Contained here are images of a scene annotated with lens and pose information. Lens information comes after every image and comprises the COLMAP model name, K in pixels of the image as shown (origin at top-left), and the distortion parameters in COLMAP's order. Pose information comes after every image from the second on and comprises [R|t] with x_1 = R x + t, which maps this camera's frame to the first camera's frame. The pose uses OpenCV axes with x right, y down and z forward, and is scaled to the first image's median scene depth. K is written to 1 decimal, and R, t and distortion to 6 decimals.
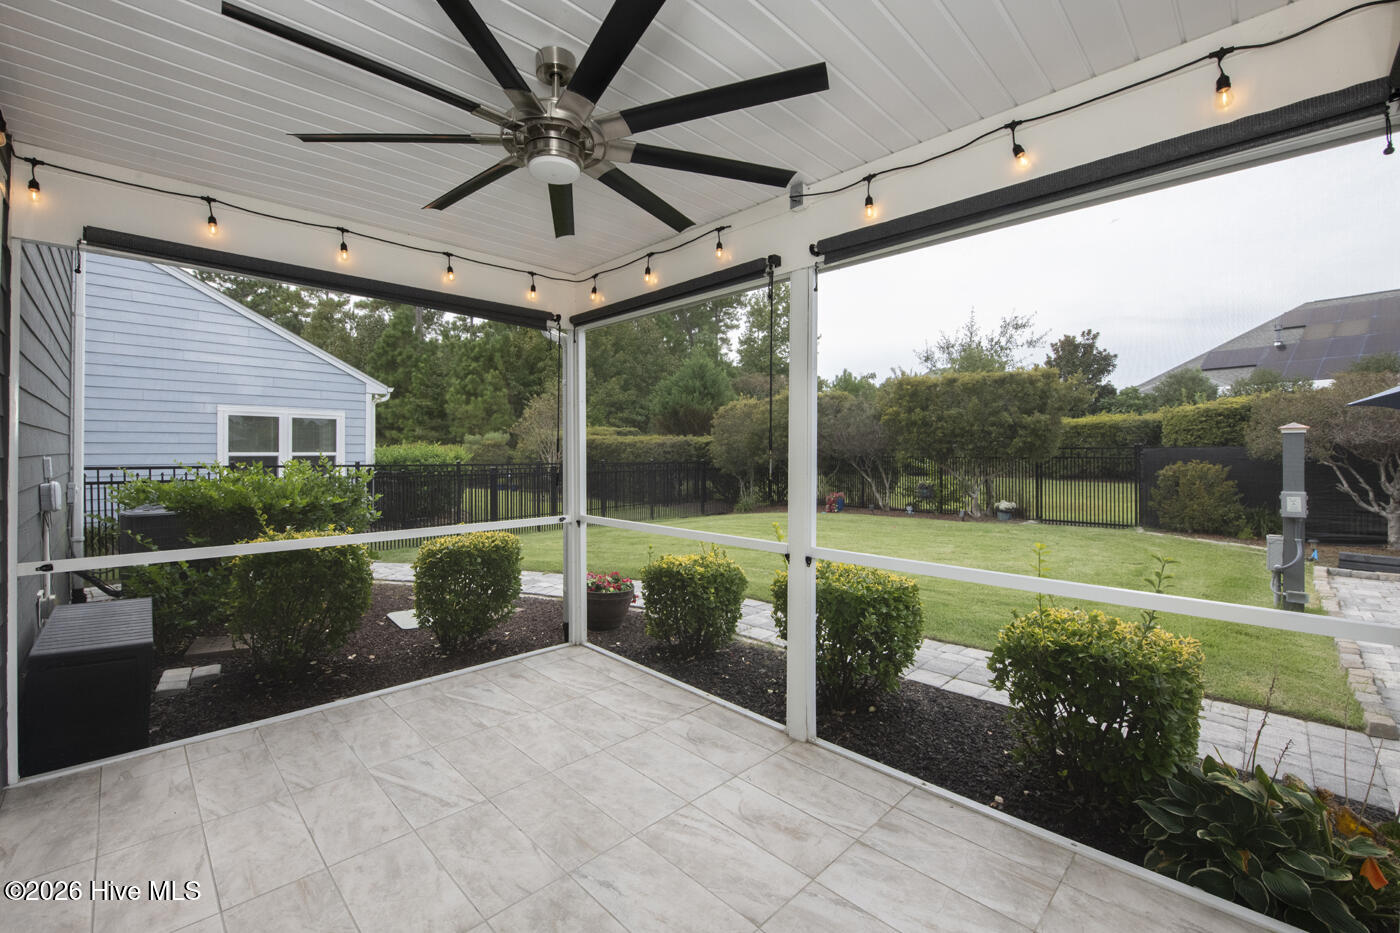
lens RADIAL K [[590.4, 0, 685.6], [0, 590.4, 469.1], [0, 0, 1]] dist [-0.013494, 0.000083]
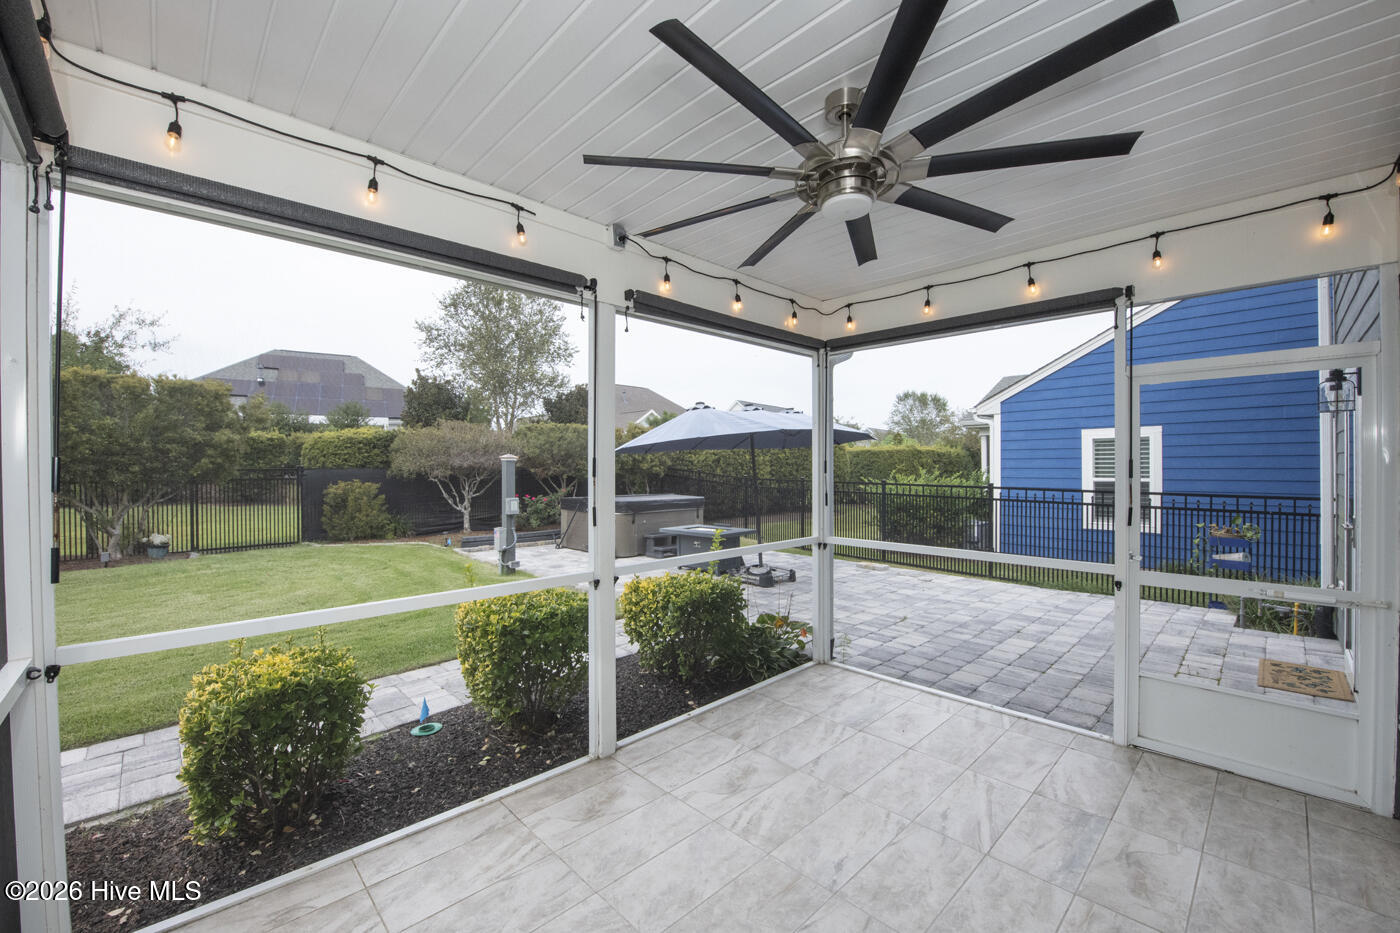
lens RADIAL K [[567.0, 0, 702.0], [0, 567.0, 462.8], [0, 0, 1]] dist [-0.011497, 0.000060]
pose [[-0.000747, 0.009025, 0.999959, -0.424591], [0.037305, 0.999263, -0.008991, -0.019067], [-0.999304, 0.037297, -0.001084, 0.433402]]
